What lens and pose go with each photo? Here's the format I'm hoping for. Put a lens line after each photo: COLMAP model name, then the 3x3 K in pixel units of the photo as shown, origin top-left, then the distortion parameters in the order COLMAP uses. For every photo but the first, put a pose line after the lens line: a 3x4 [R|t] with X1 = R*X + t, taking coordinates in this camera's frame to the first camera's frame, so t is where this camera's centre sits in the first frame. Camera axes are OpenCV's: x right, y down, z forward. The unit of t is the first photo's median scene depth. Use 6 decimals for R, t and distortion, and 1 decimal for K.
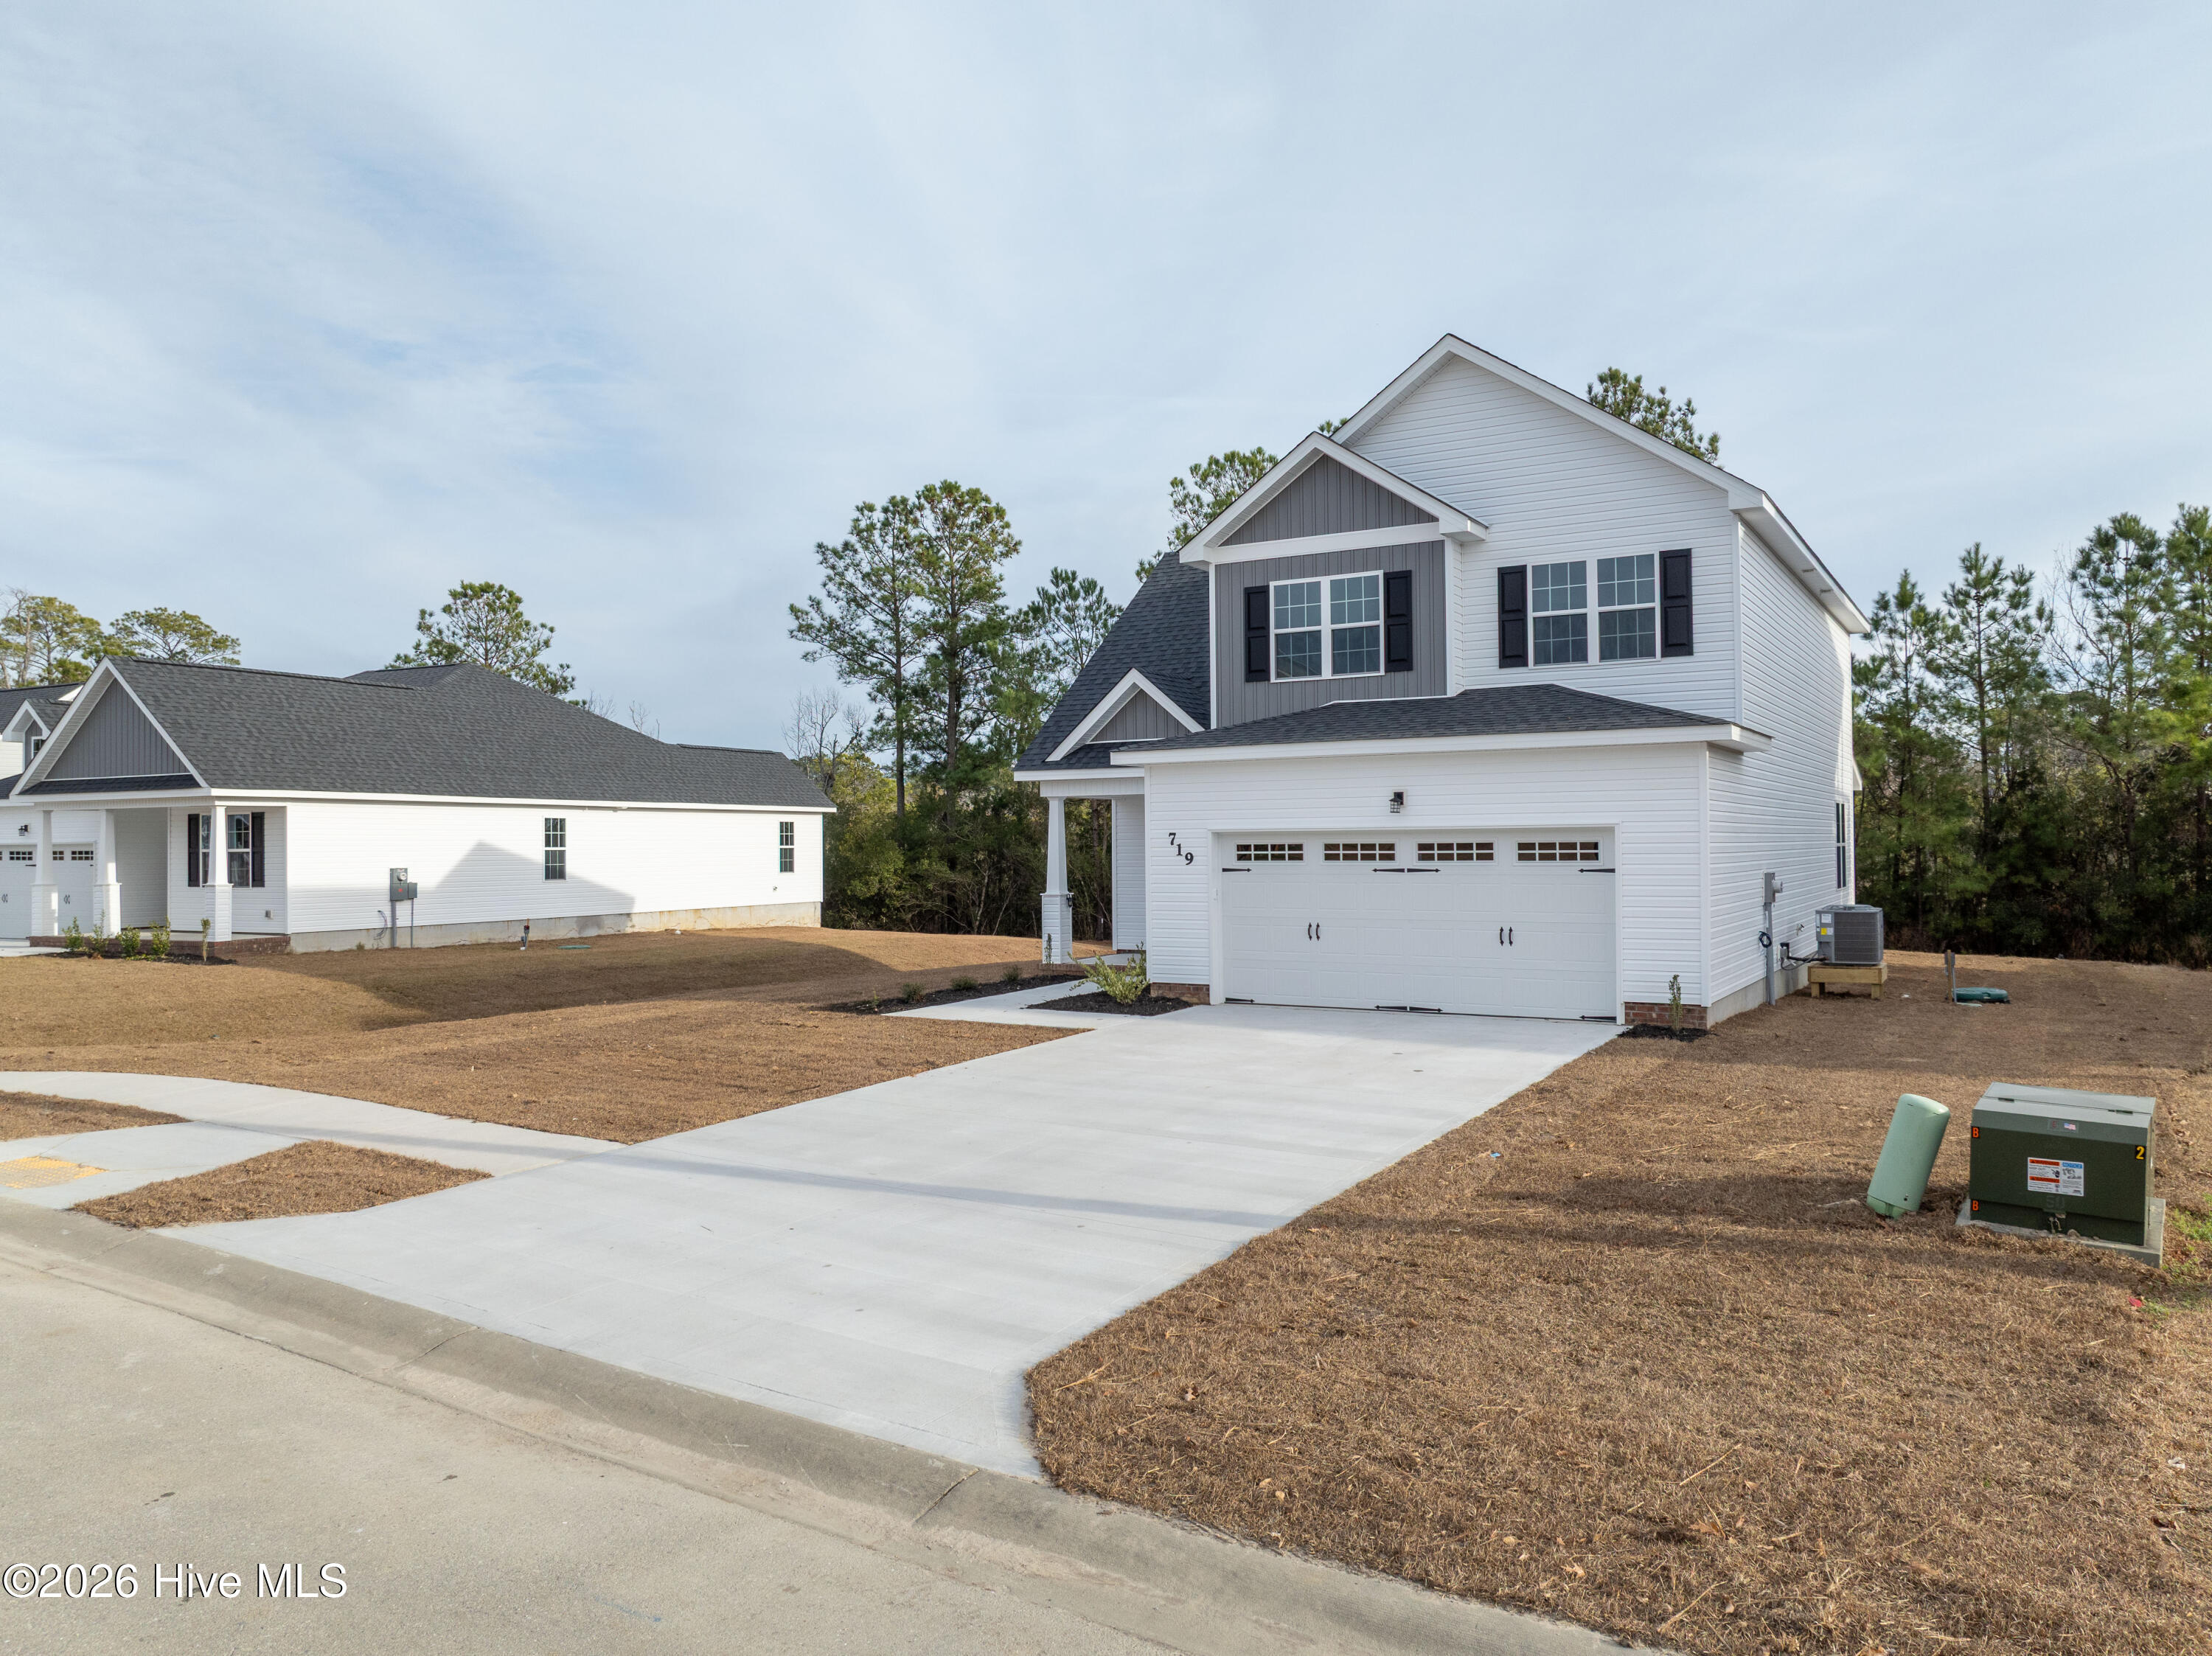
lens RADIAL K [[1553.3, 0, 1112.0], [0, 1553.3, 799.6], [0, 0, 1]] dist [-0.029156, -0.003765]
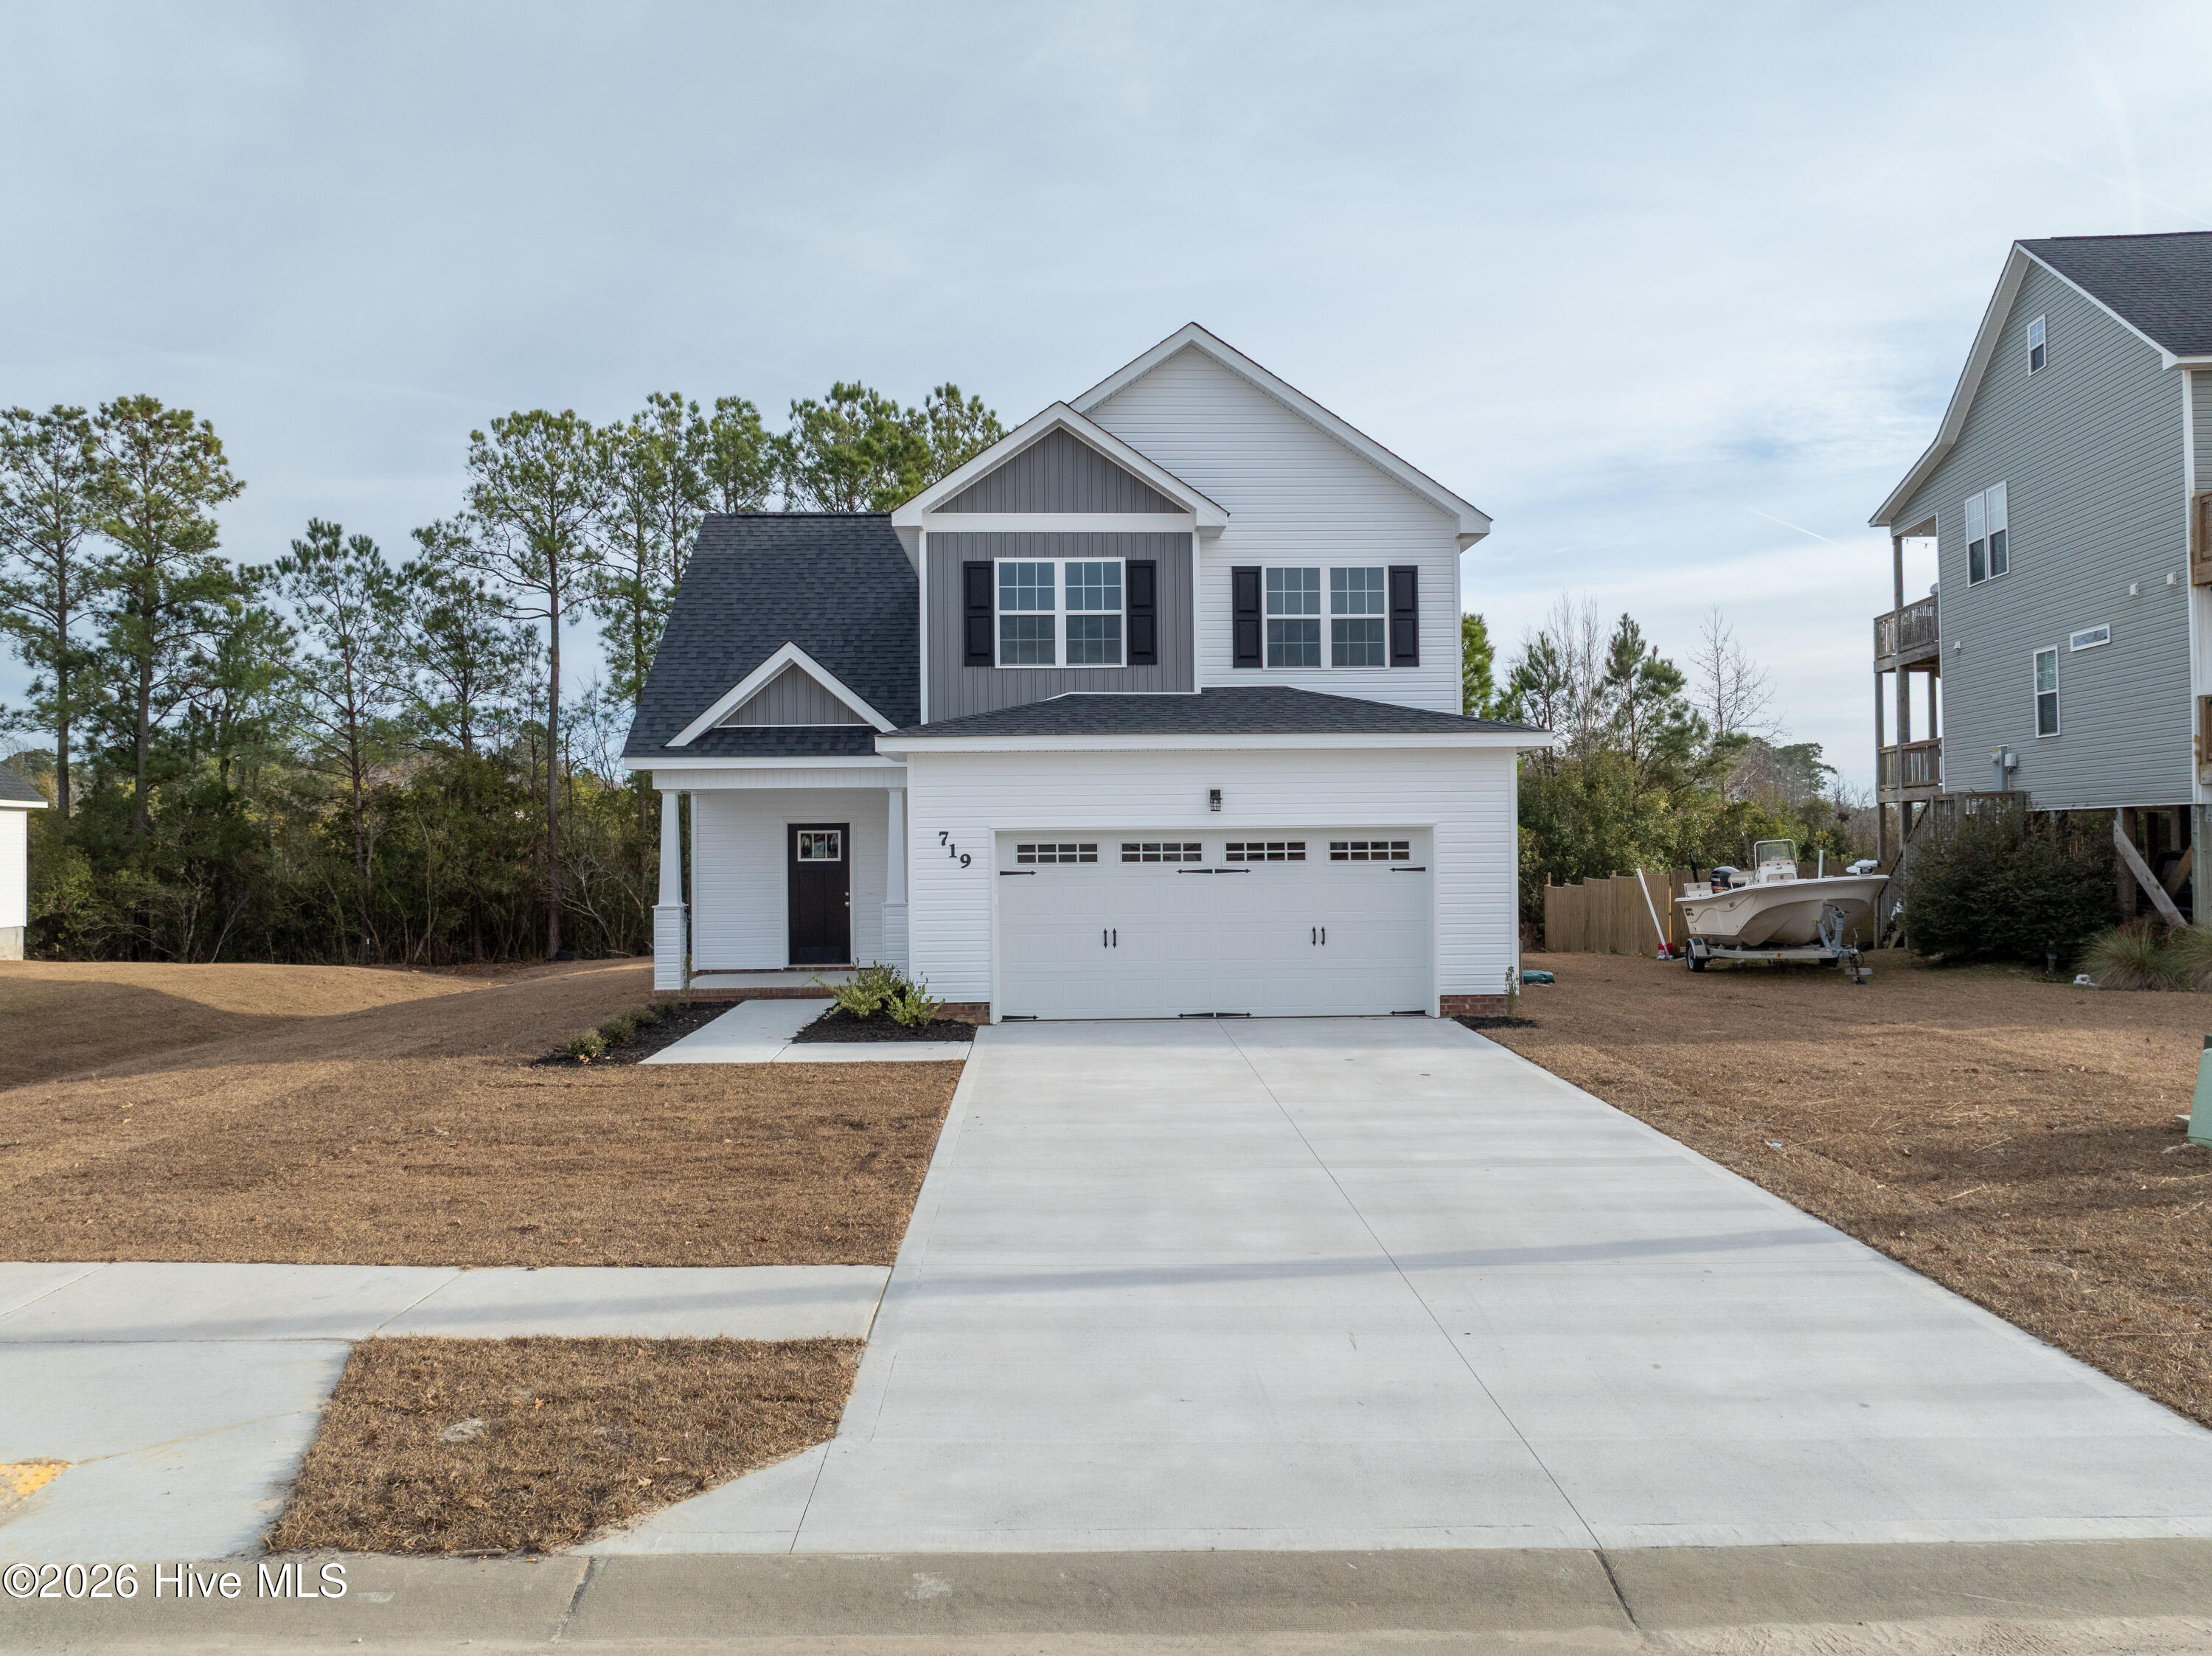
lens RADIAL K [[1553.3, 0, 1094.3], [0, 1553.3, 809.2], [0, 0, 1]] dist [-0.029156, -0.003765]
pose [[0.838270, 0.012445, 0.545113, -0.364261], [-0.012768, 0.999913, -0.003194, 0.010186], [-0.545106, -0.004282, 0.838356, 0.213154]]
